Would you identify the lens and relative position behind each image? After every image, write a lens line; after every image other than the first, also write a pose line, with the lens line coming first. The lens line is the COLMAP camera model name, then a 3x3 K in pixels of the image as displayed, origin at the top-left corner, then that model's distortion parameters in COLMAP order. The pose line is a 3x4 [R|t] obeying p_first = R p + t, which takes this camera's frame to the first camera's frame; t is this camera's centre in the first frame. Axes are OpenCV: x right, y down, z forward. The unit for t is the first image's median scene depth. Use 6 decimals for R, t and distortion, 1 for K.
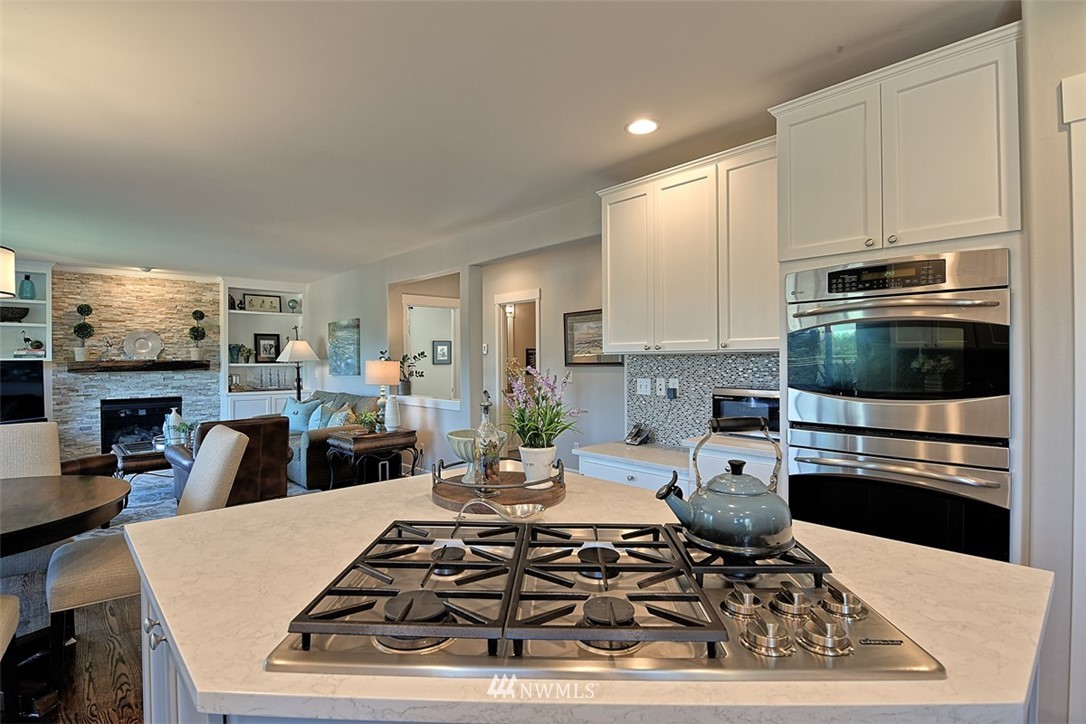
lens RADIAL K [[528.8, 0, 537.6], [0, 528.8, 359.3], [0, 0, 1]] dist [-0.016304, -0.002959]
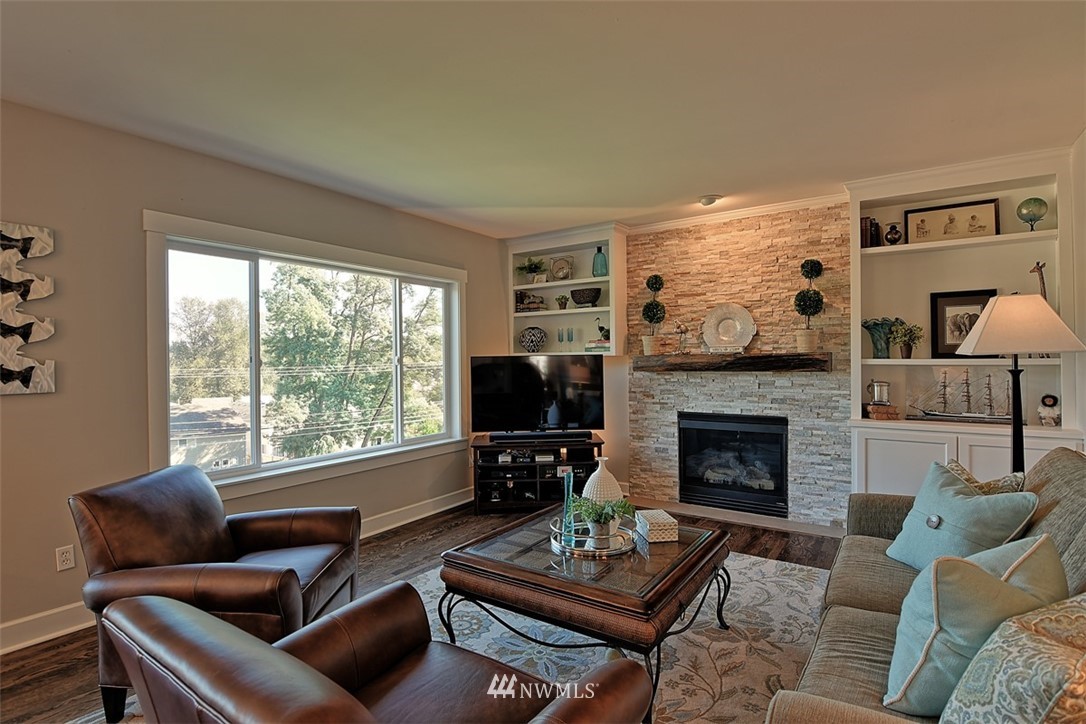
lens RADIAL K [[528.8, 0, 539.0], [0, 528.8, 362.8], [0, 0, 1]] dist [-0.016304, -0.002959]
pose [[0.217244, 0.009691, -0.976069, -0.182392], [0.008113, 0.999898, 0.011733, 0.003551], [0.976084, -0.010467, 0.217143, 0.616578]]
